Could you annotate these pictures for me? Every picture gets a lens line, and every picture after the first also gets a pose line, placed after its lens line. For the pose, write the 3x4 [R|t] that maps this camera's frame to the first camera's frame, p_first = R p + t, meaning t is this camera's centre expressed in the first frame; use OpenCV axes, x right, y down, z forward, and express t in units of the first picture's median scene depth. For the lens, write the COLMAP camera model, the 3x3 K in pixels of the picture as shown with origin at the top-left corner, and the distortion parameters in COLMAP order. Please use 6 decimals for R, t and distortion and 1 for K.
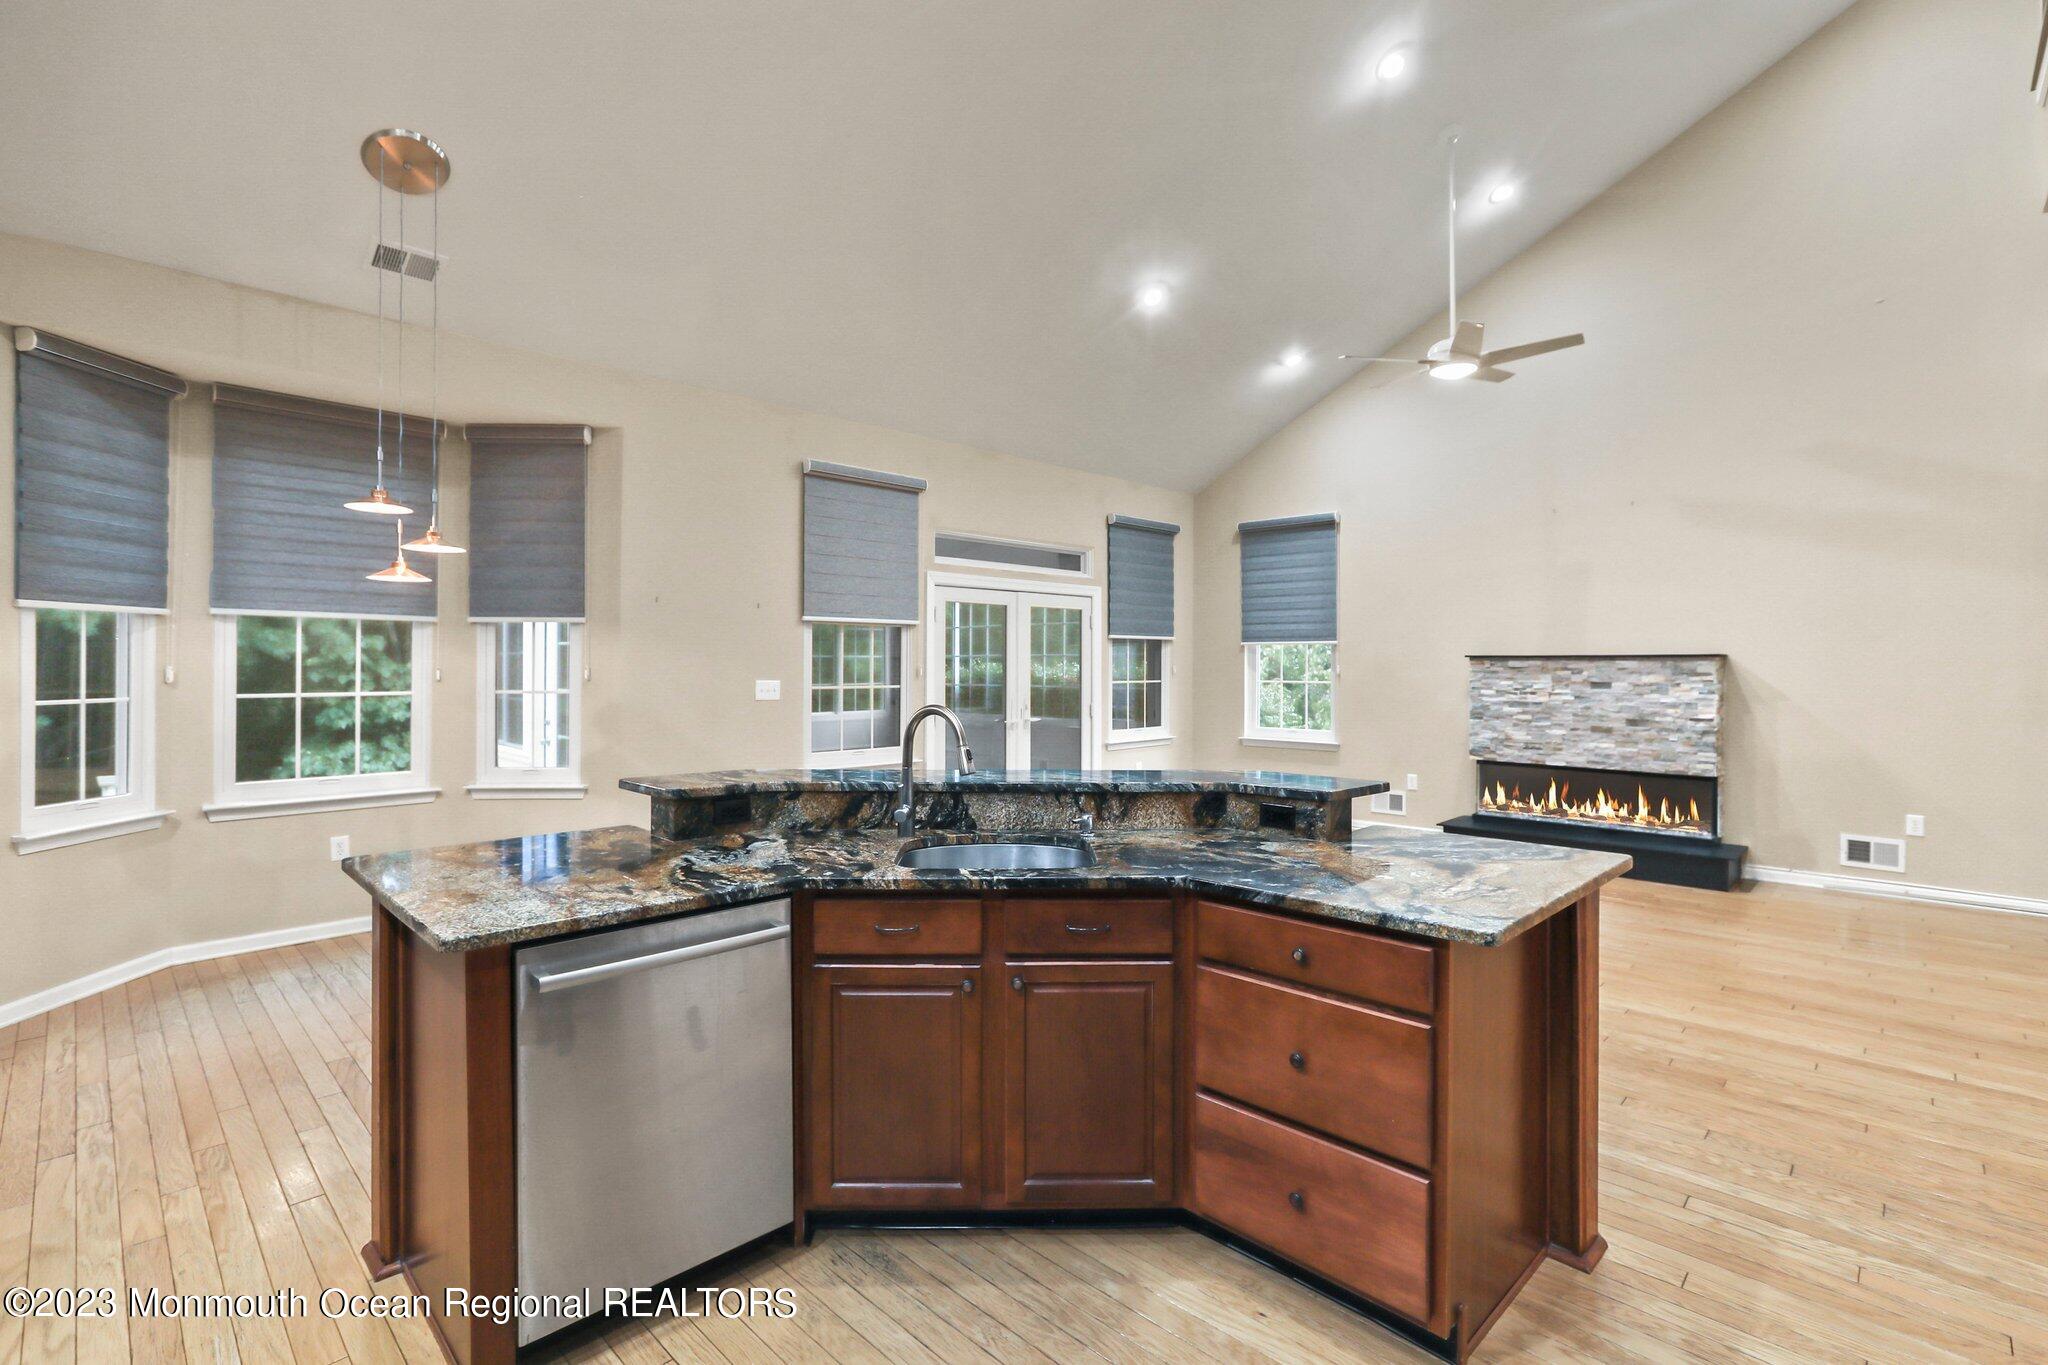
lens RADIAL K [[943.3, 0, 1032.6], [0, 943.3, 657.2], [0, 0, 1]] dist [-0.027087, 0.019274]
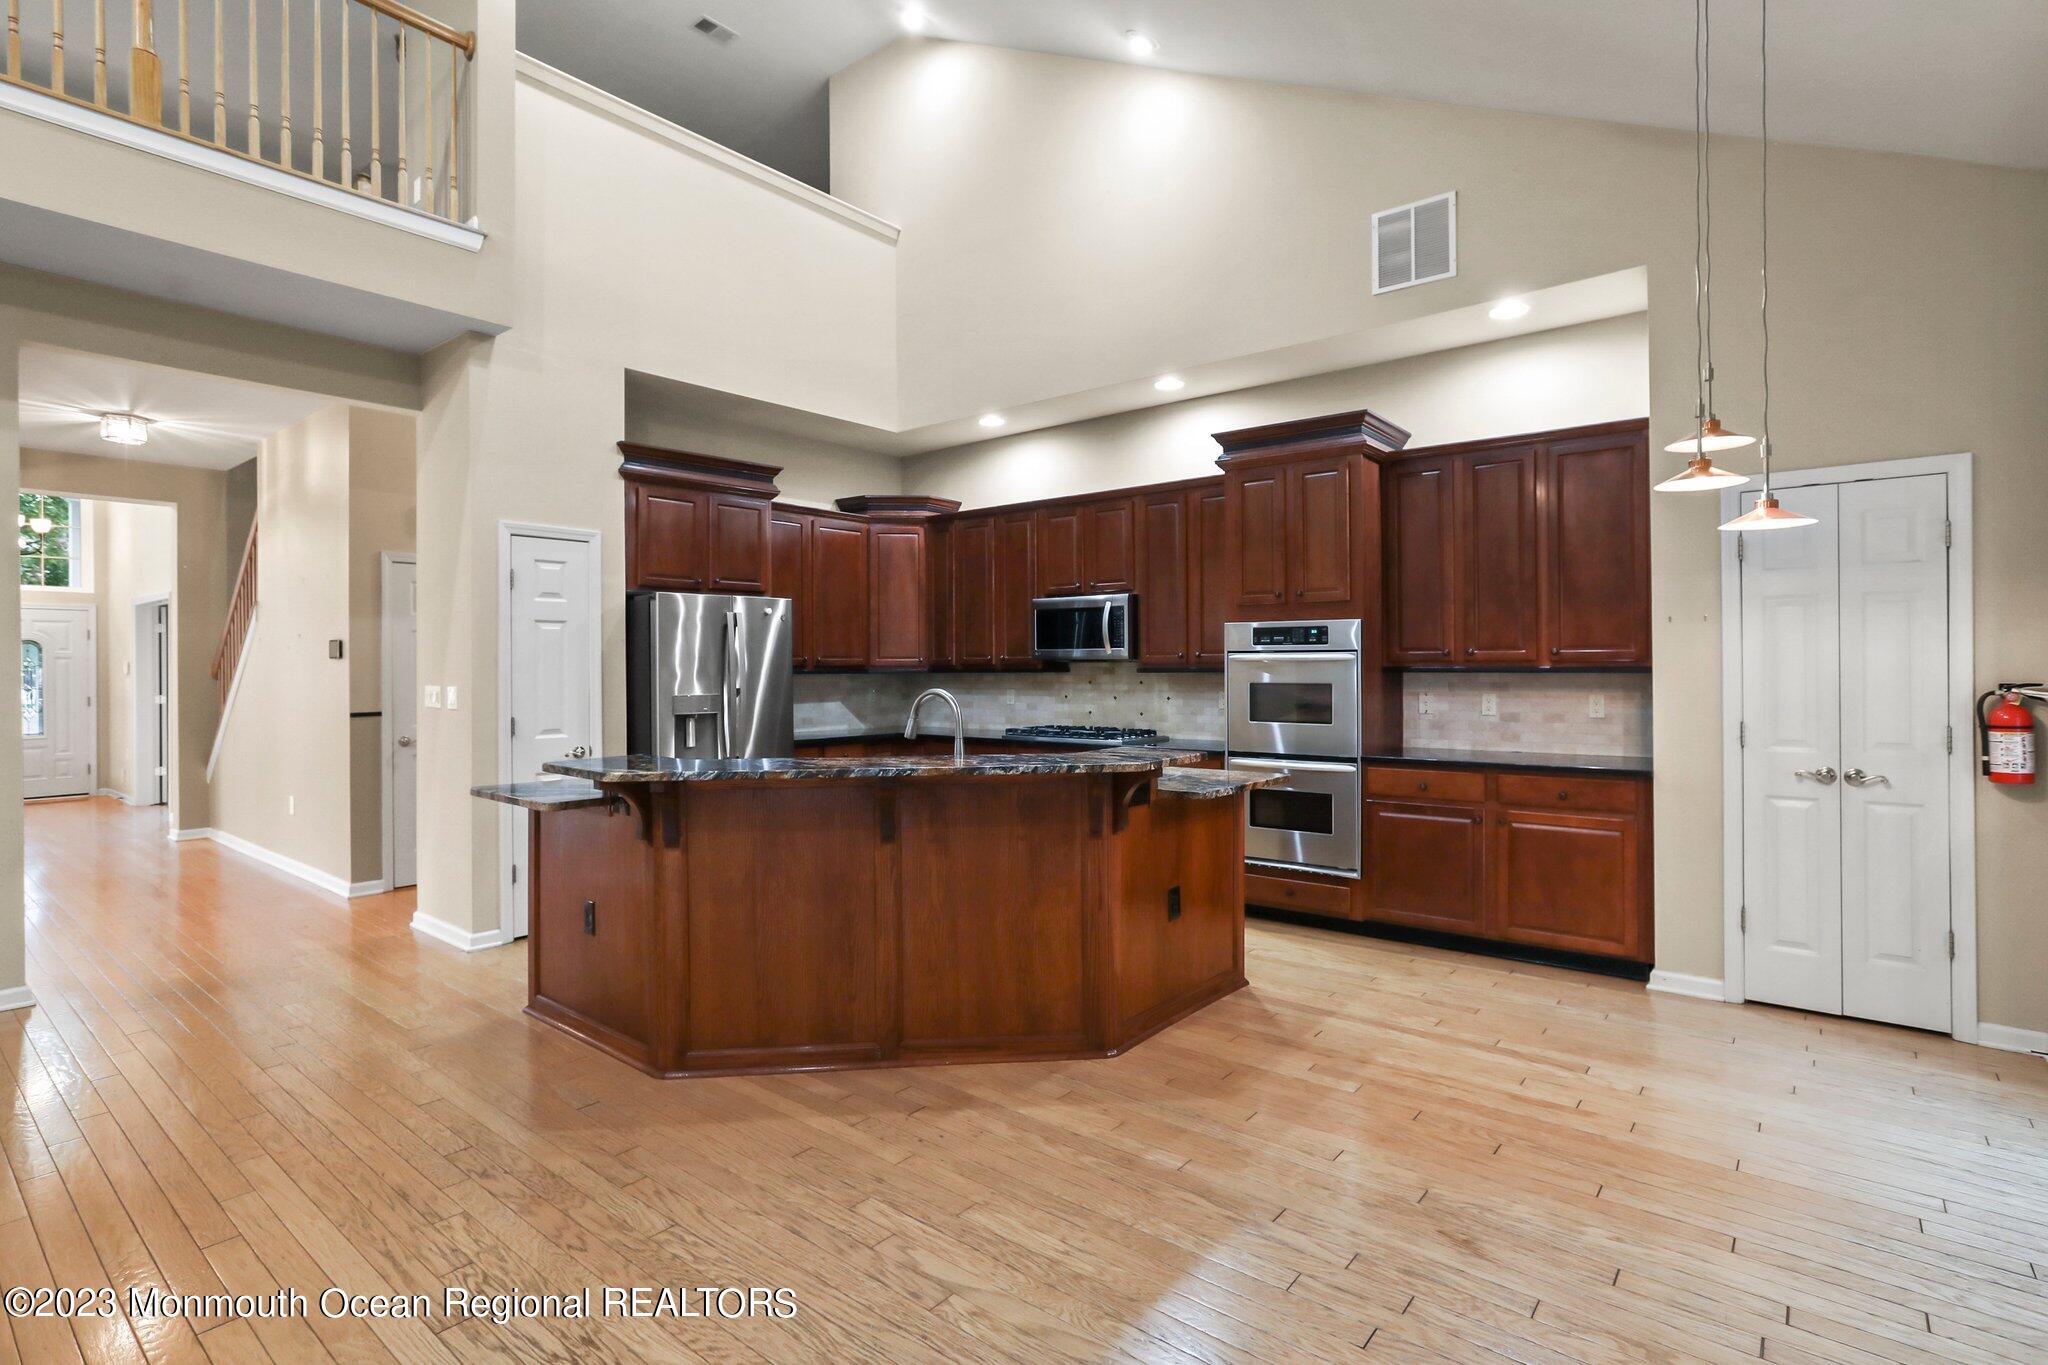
lens RADIAL K [[987.4, 0, 1035.2], [0, 987.4, 683.3], [0, 0, 1]] dist [-0.042825, 0.032348]
pose [[-0.995748, 0.007706, -0.091802, -0.050181], [0.006977, 0.999942, 0.008259, 0.013624], [0.091860, 0.007584, -0.995743, 1.028686]]
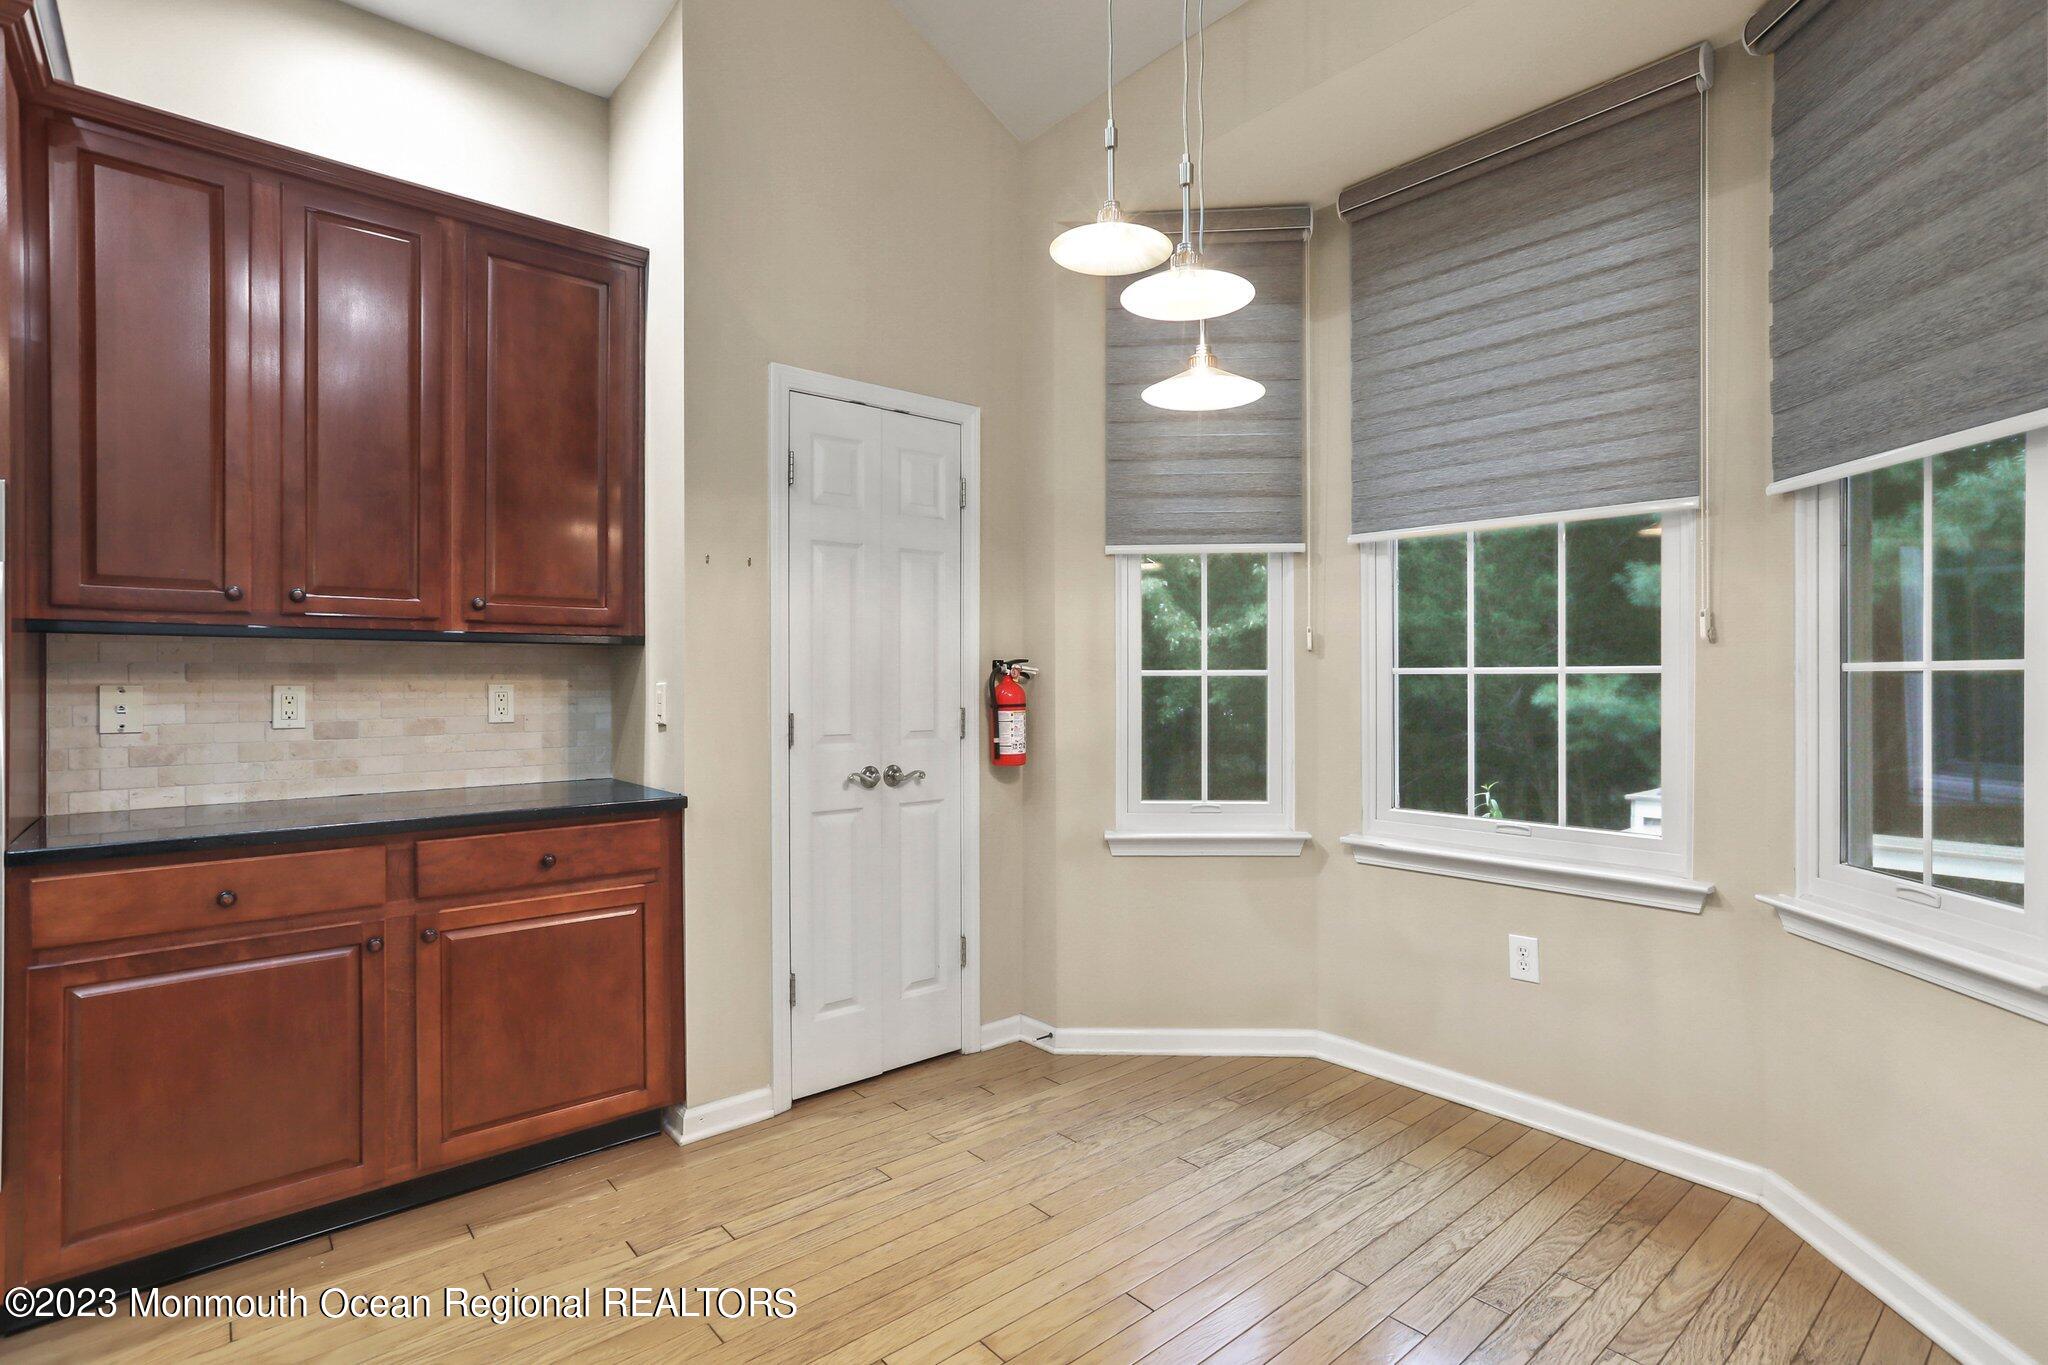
lens RADIAL K [[987.4, 0, 1035.2], [0, 987.4, 683.3], [0, 0, 1]] dist [-0.042825, 0.032348]
pose [[-0.088927, 0.005687, -0.996022, -0.123223], [0.011203, 0.999926, 0.004709, 0.032273], [0.995975, -0.010739, -0.088984, 0.598565]]
